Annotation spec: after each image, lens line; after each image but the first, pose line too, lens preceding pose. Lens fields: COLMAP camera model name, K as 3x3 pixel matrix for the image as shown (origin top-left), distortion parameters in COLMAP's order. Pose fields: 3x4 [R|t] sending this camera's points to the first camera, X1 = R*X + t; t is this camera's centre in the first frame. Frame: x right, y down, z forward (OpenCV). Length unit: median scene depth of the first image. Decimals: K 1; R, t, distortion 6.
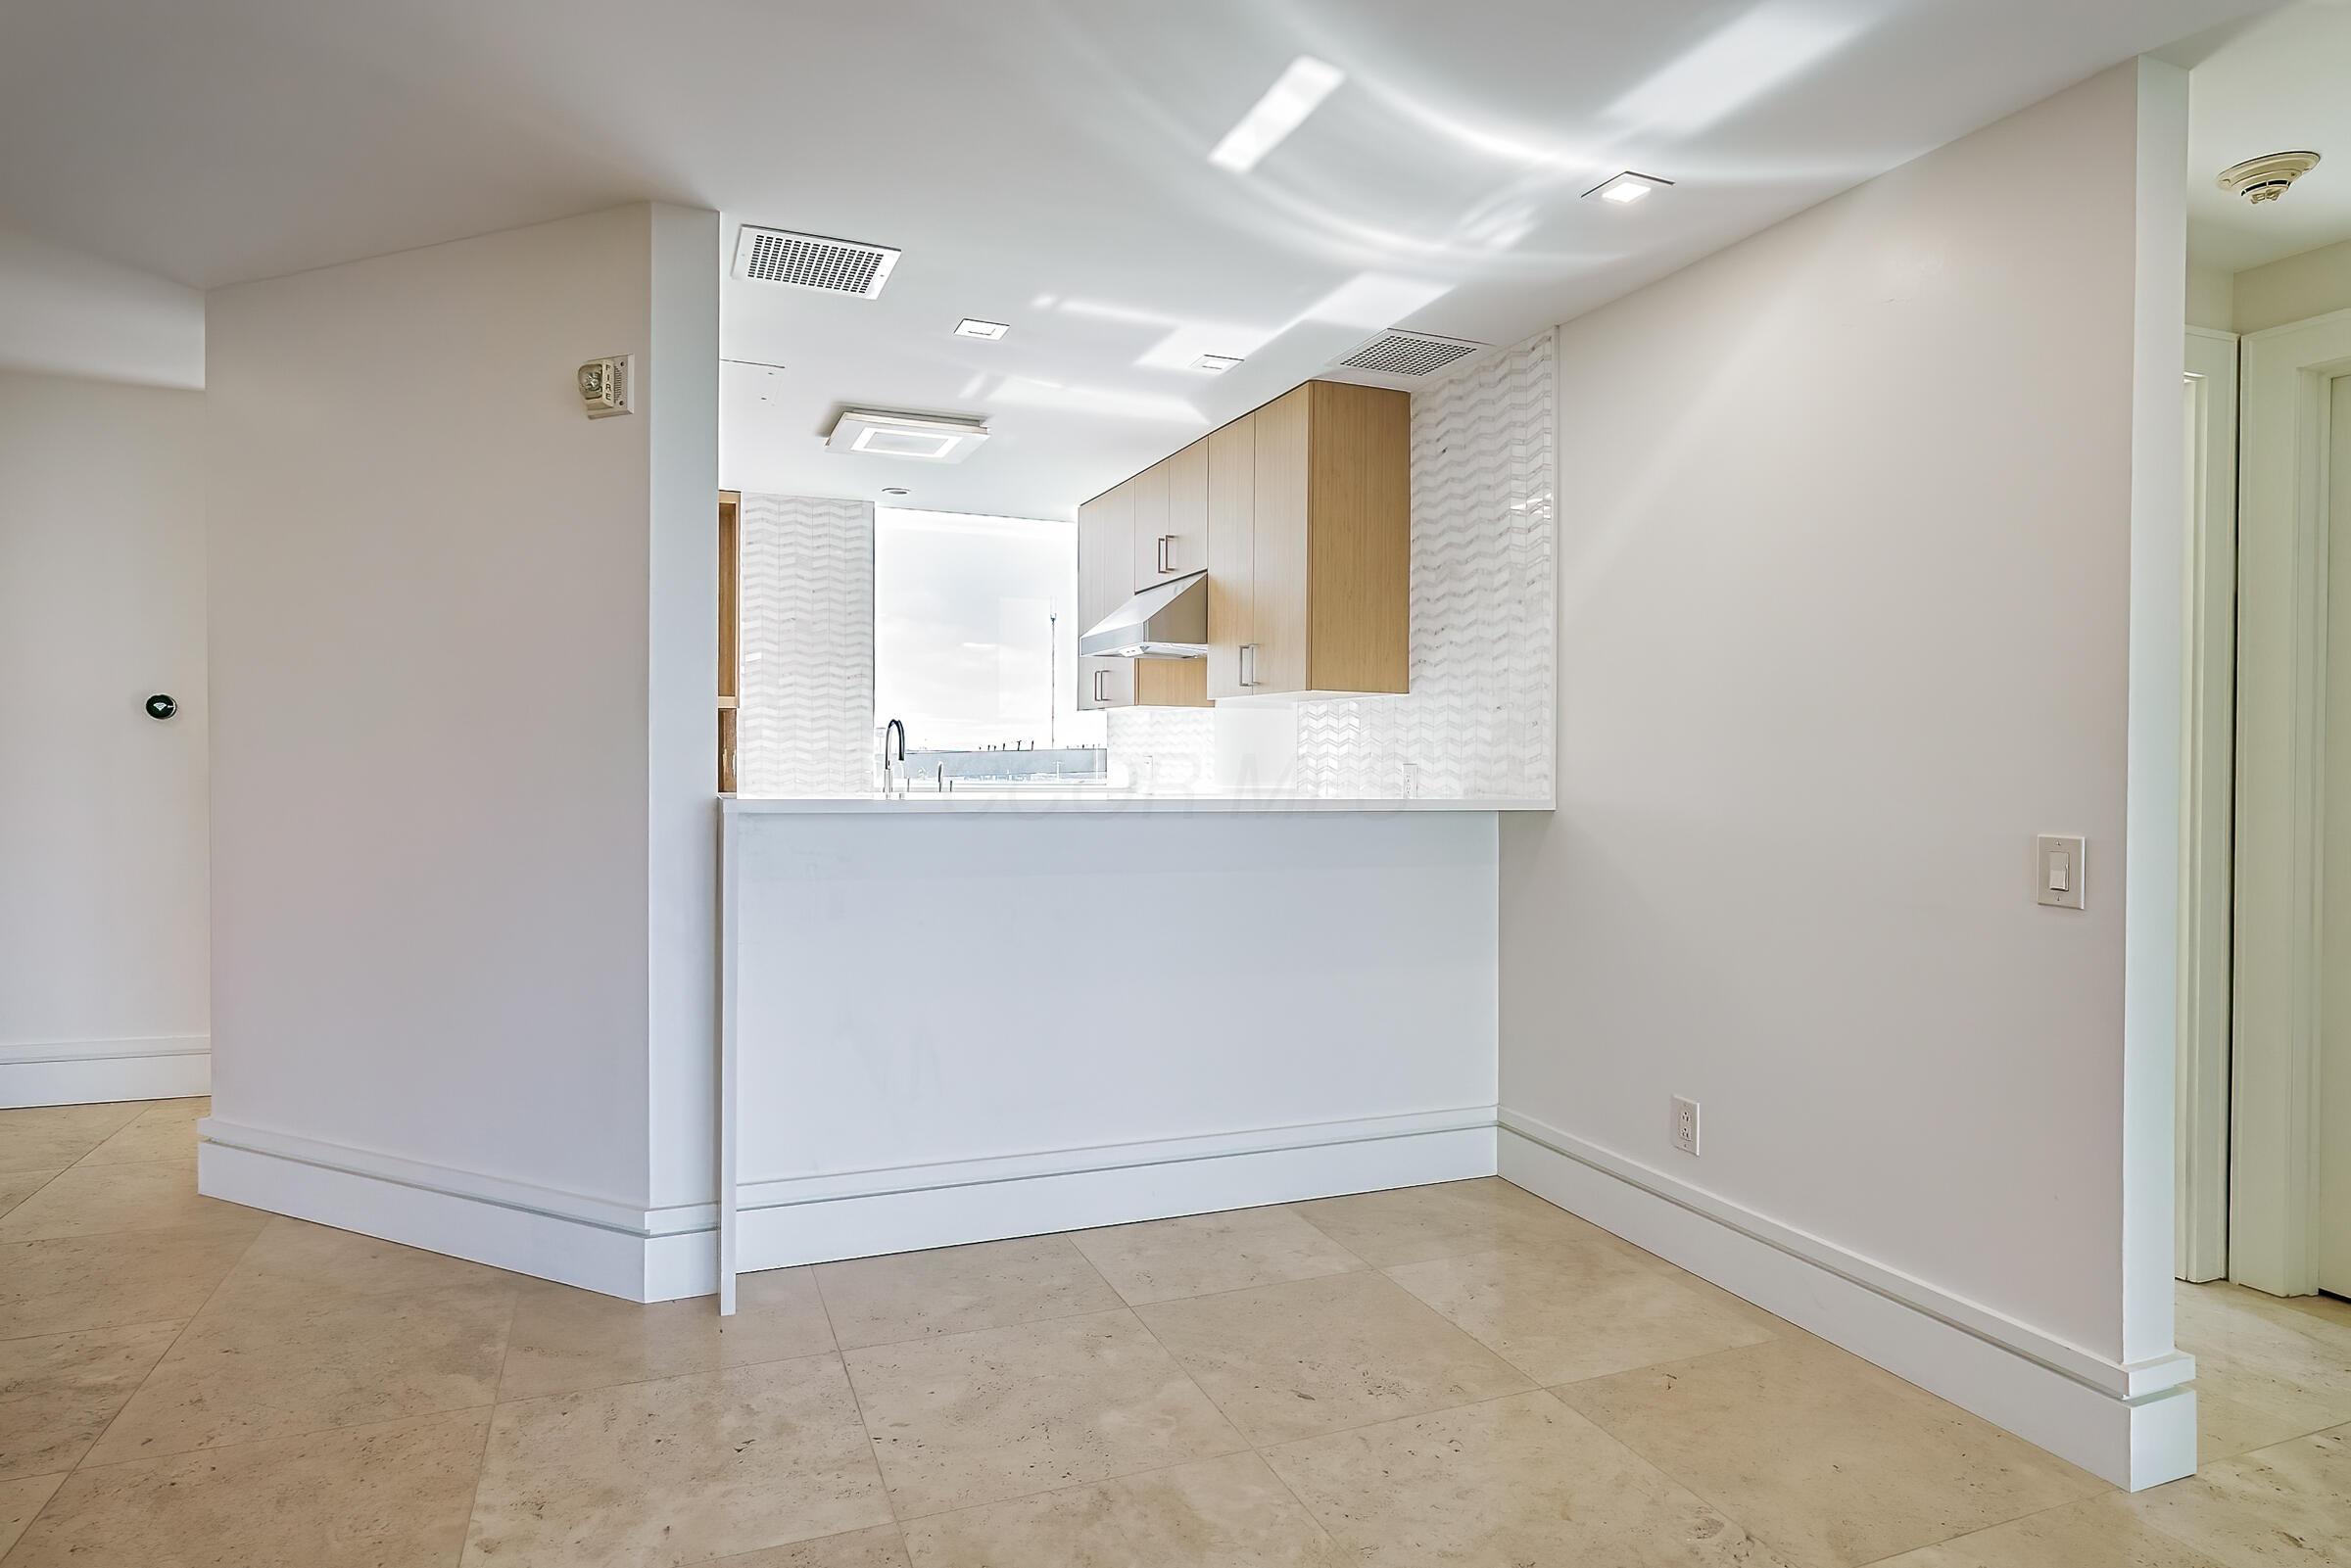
lens RADIAL K [[1296.4, 0, 1182.3], [0, 1296.4, 763.5], [0, 0, 1]] dist [-0.002773, -0.000604]
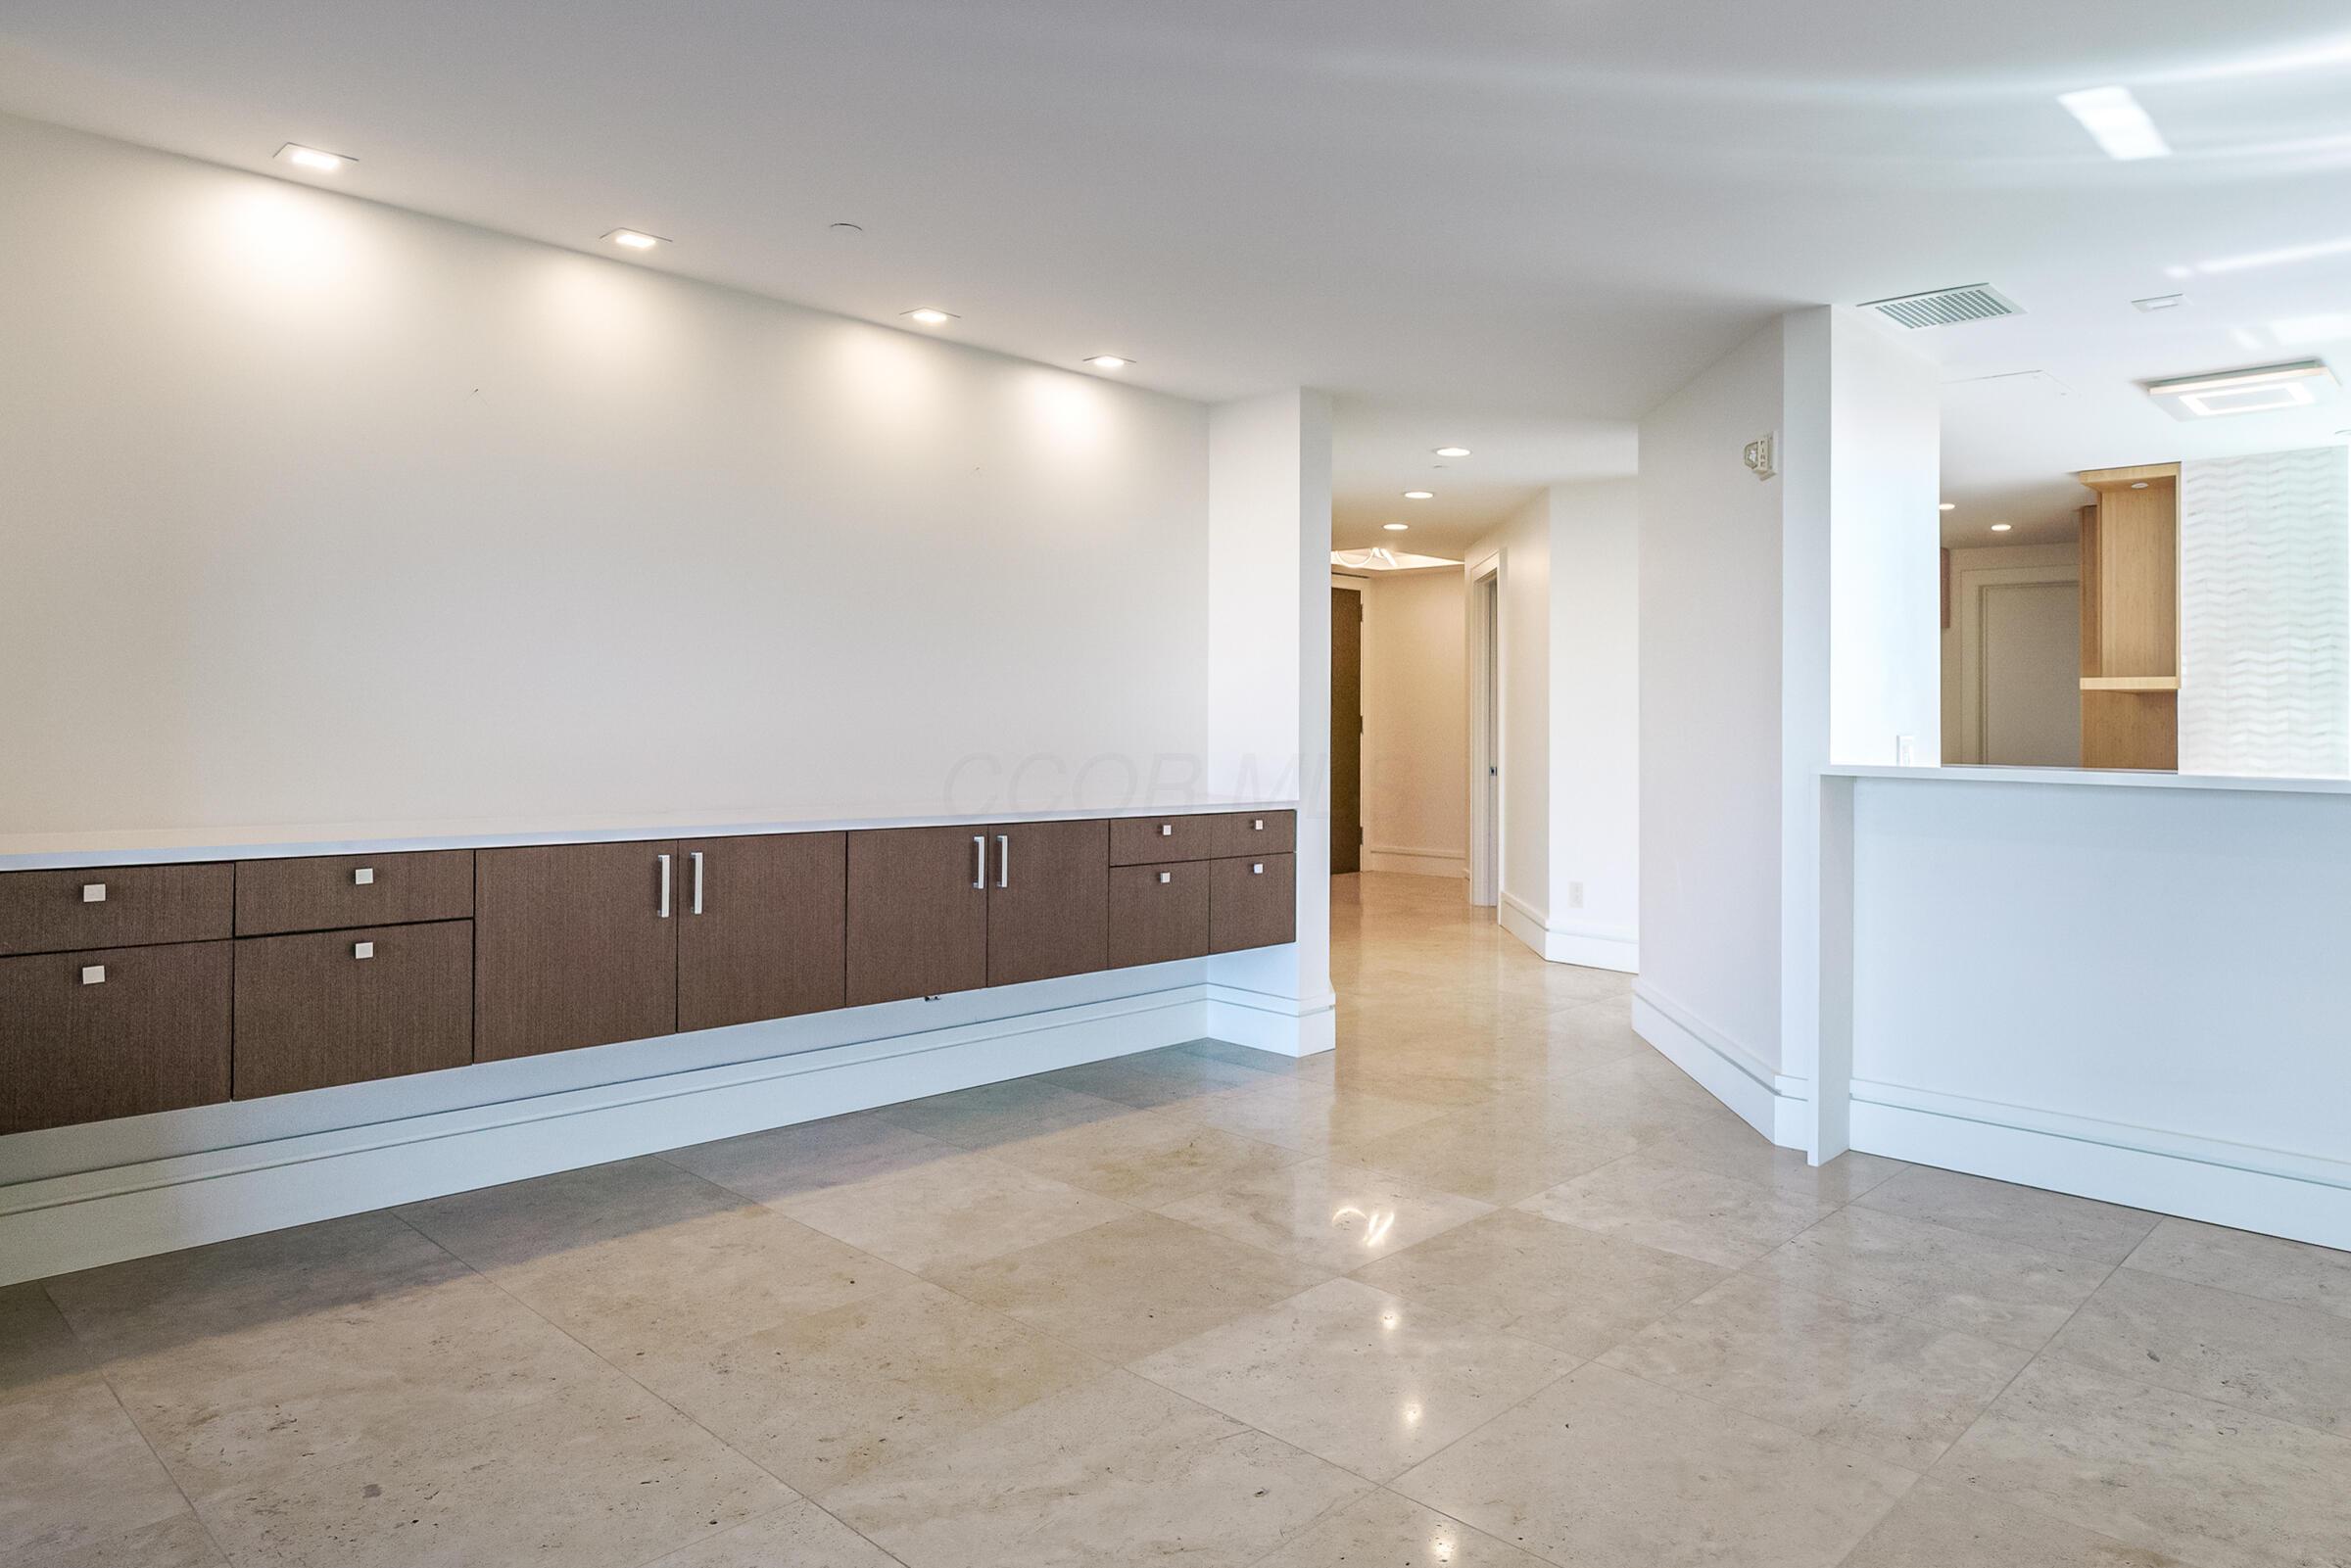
lens RADIAL K [[1494.7, 0, 1352.6], [0, 1494.7, 704.8], [0, 0, 1]] dist [-0.002488, -0.000845]
pose [[0.460798, -0.016808, -0.887346, 0.524777], [-0.015515, 0.999515, -0.026990, 0.012462], [0.887369, 0.026204, 0.460314, -0.065081]]
